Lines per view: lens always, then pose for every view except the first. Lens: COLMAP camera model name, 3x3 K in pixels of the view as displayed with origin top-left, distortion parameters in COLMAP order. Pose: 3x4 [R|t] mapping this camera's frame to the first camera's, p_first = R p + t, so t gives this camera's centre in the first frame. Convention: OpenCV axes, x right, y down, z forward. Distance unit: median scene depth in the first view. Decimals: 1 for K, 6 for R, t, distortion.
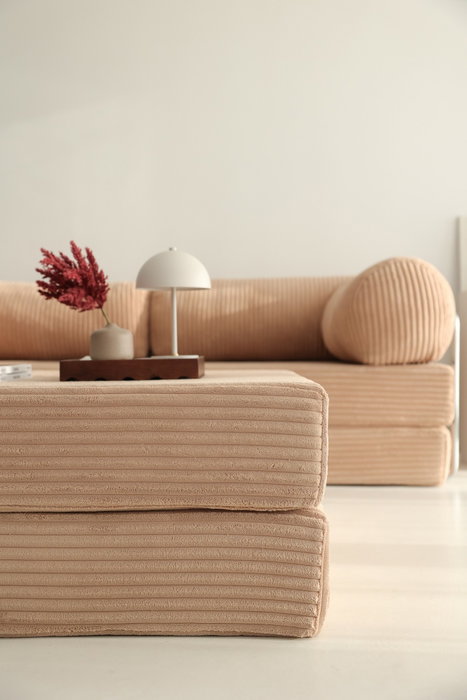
lens RADIAL K [[869.3, 0, 229.9], [0, 869.3, 350.1], [0, 0, 1]] dist [0.083439, 0.000000]
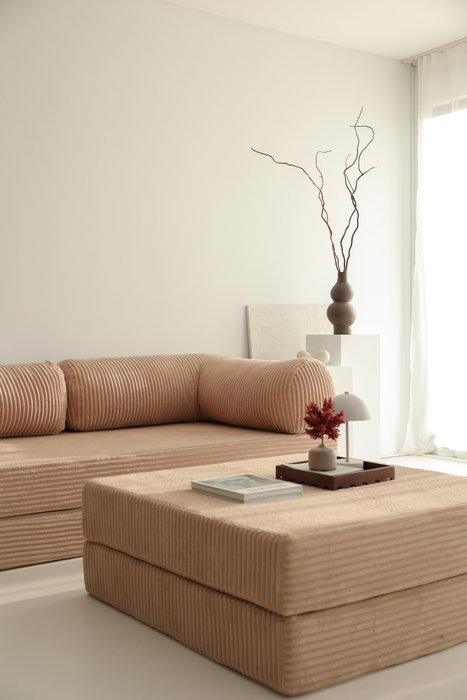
lens RADIAL K [[865.4, 0, 229.0], [0, 865.4, 351.2], [0, 0, 1]] dist [0.068175, 0.000000]
pose [[0.782899, -0.018389, 0.621877, -1.693929], [0.003130, 0.999667, 0.025621, -0.328232], [-0.622141, -0.018112, 0.782695, -0.109831]]
